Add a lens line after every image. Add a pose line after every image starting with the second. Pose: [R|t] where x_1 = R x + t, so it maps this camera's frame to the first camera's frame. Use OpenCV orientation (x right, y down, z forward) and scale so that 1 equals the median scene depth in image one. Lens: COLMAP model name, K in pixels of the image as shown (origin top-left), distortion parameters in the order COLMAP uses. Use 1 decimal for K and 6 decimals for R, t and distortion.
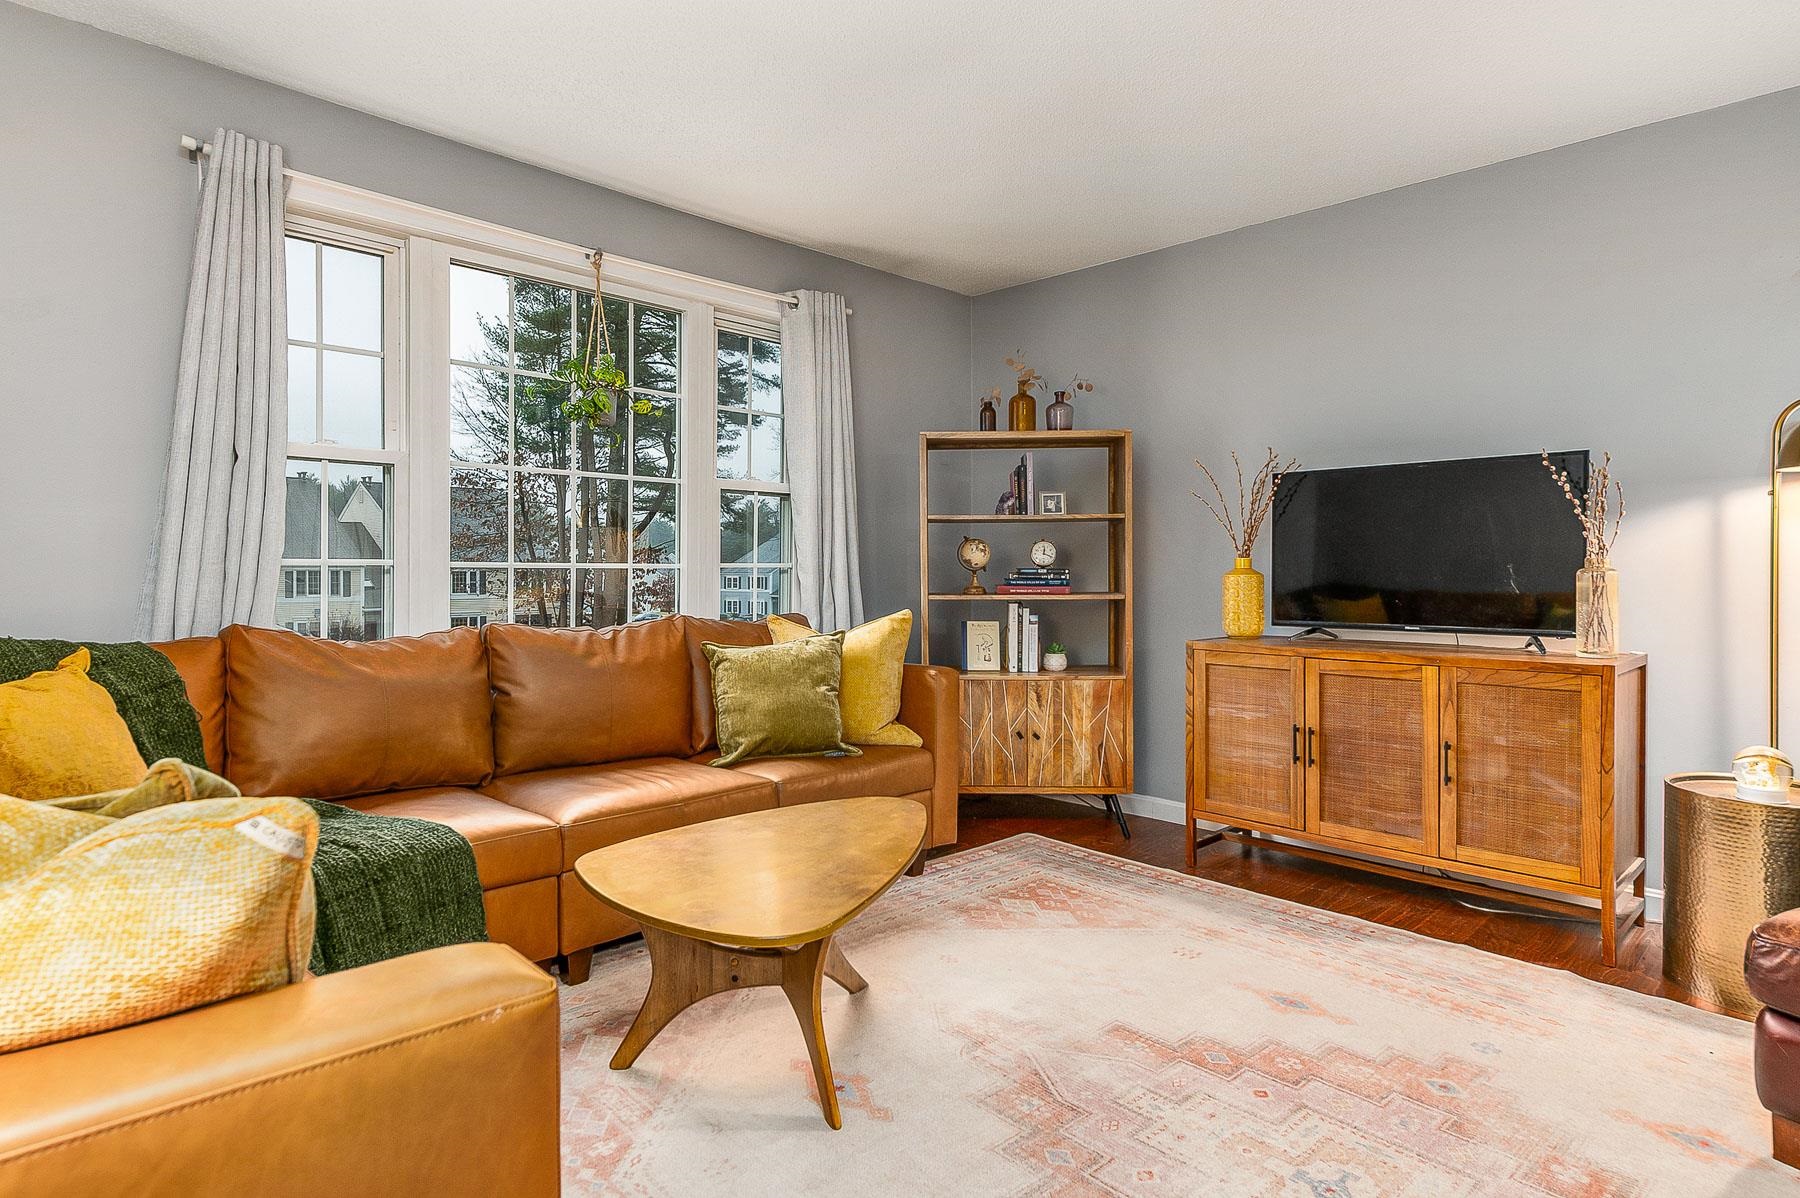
lens RADIAL K [[989.7, 0, 879.5], [0, 989.7, 601.2], [0, 0, 1]] dist [0.022591, -0.010066]
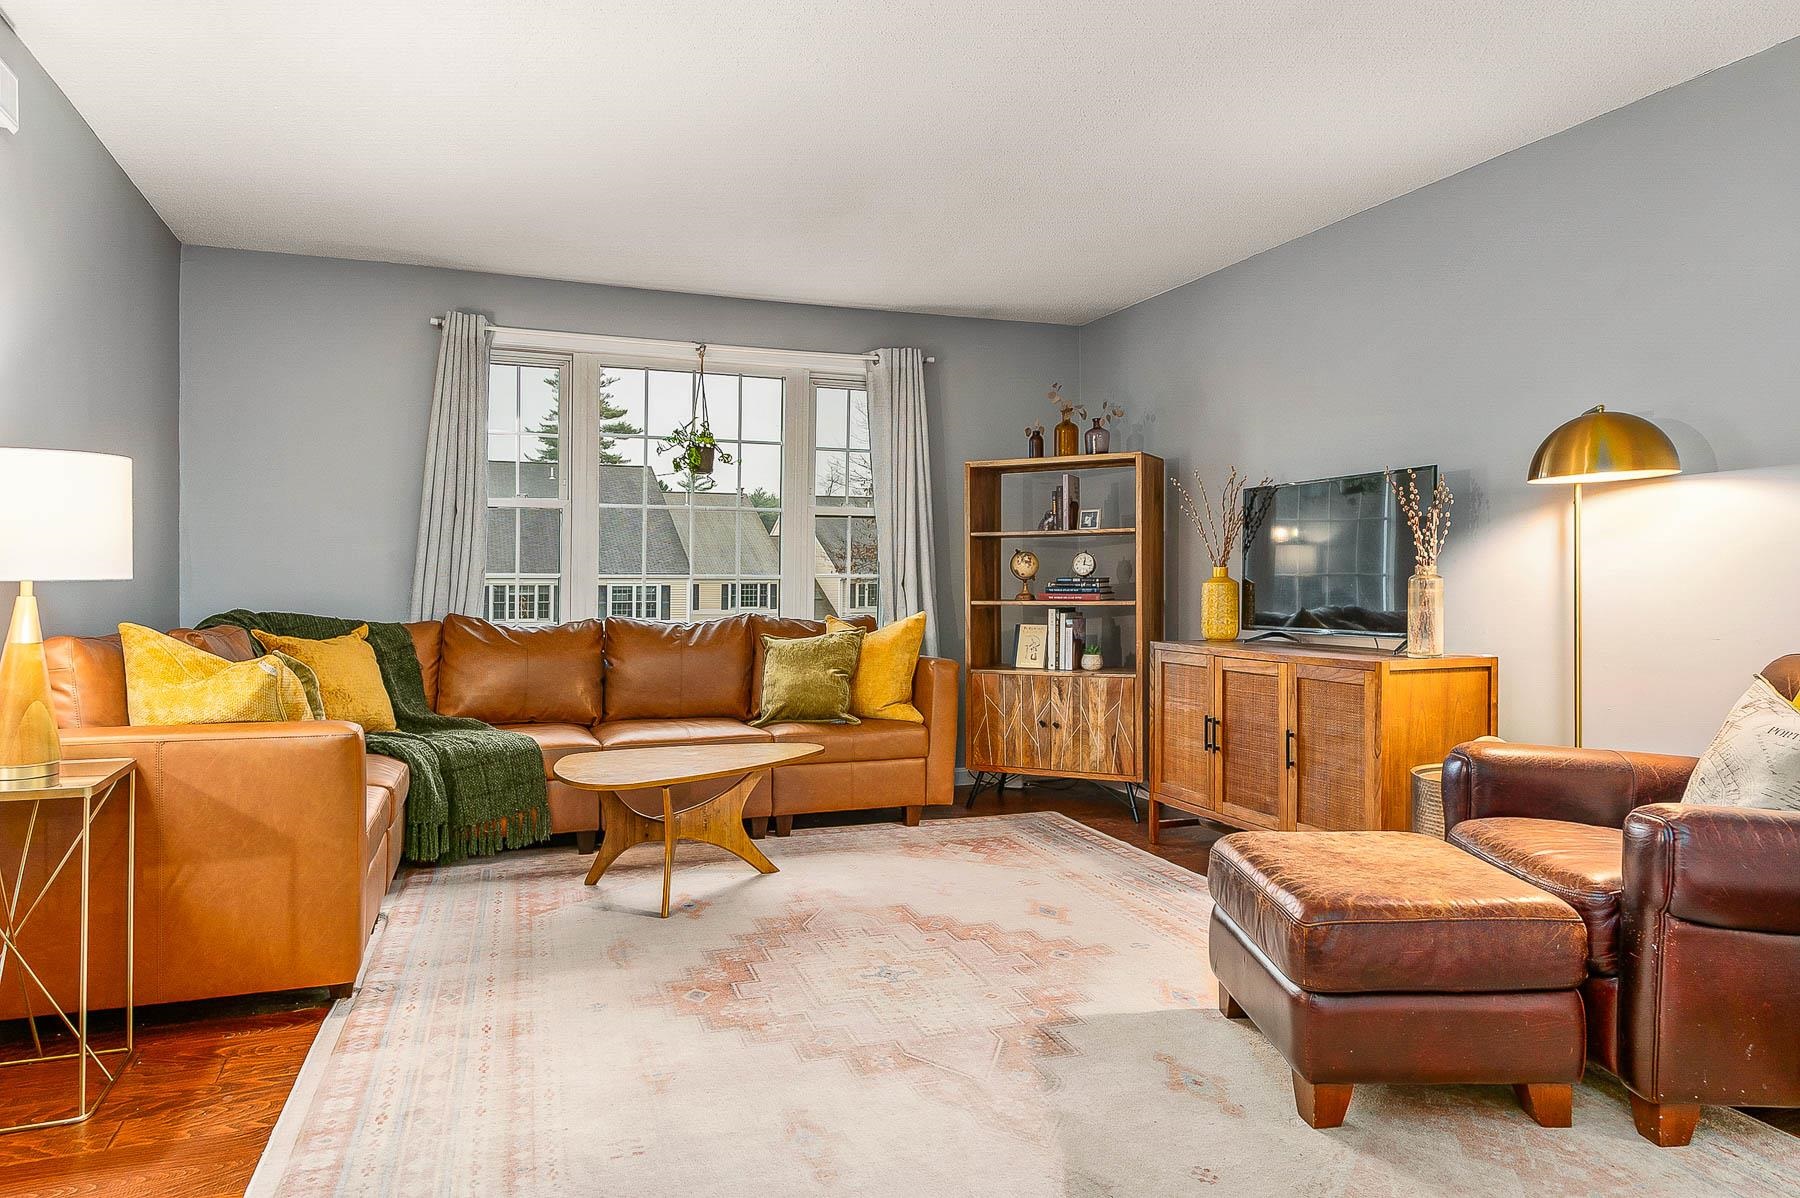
lens RADIAL K [[1167.2, 0, 885.3], [0, 1167.2, 612.8], [0, 0, 1]] dist [0.023586, -0.014265]
pose [[0.909054, 0.009160, -0.416577, 0.650310], [-0.011383, 0.999931, -0.002852, 0.015804], [0.416522, 0.007334, 0.909096, -0.364125]]
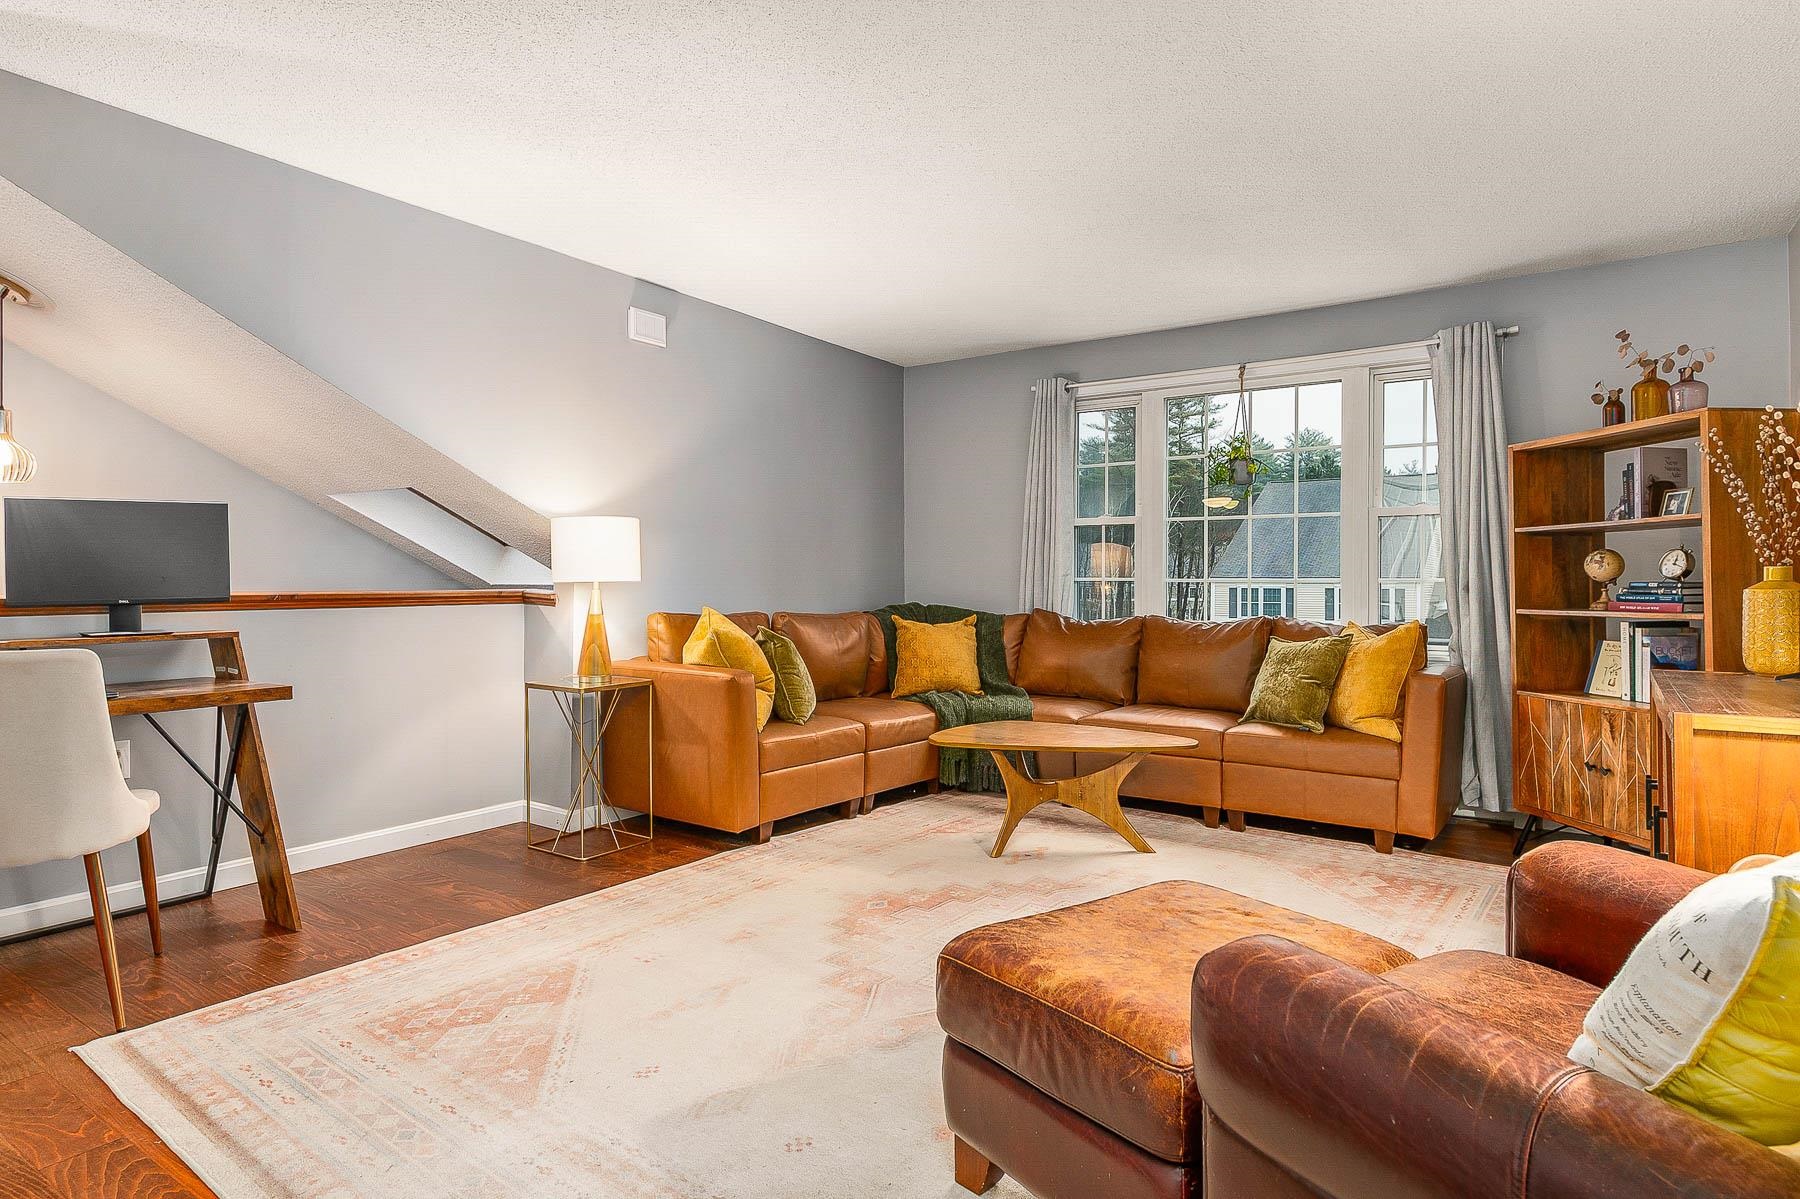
lens RADIAL K [[989.7, 0, 871.2], [0, 989.7, 567.1], [0, 0, 1]] dist [0.022591, -0.010066]
pose [[0.158479, -0.017462, -0.987208, 1.137654], [-0.036968, 0.999038, -0.023606, -0.000583], [0.986670, 0.040236, 0.157681, 0.249661]]
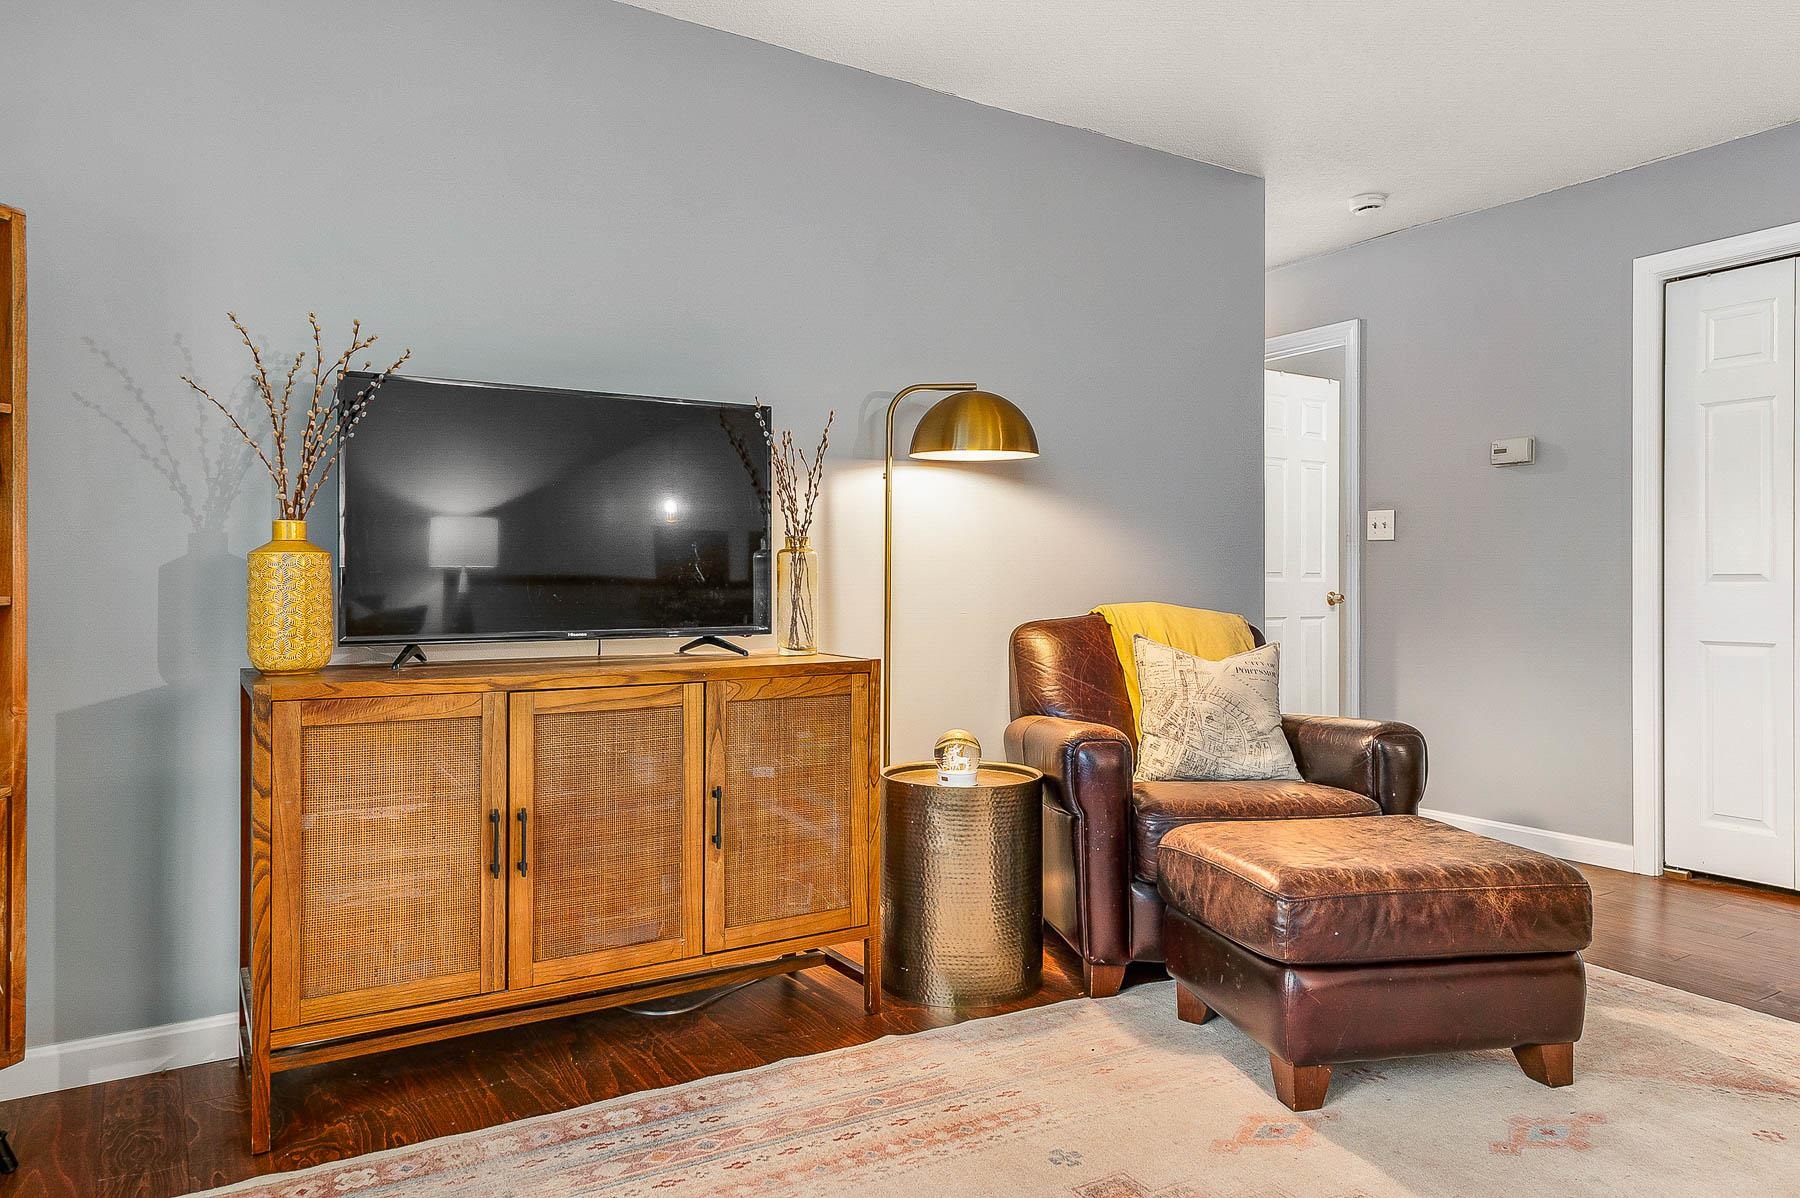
lens RADIAL K [[1197.8, 0, 914.1], [0, 1197.8, 596.0], [0, 0, 1]] dist [0.021170, -0.024689]
pose [[0.210563, -0.008695, 0.977542, -0.217907], [0.035697, 0.999362, 0.001200, 0.007974], [-0.976928, 0.034643, 0.210739, 0.627527]]
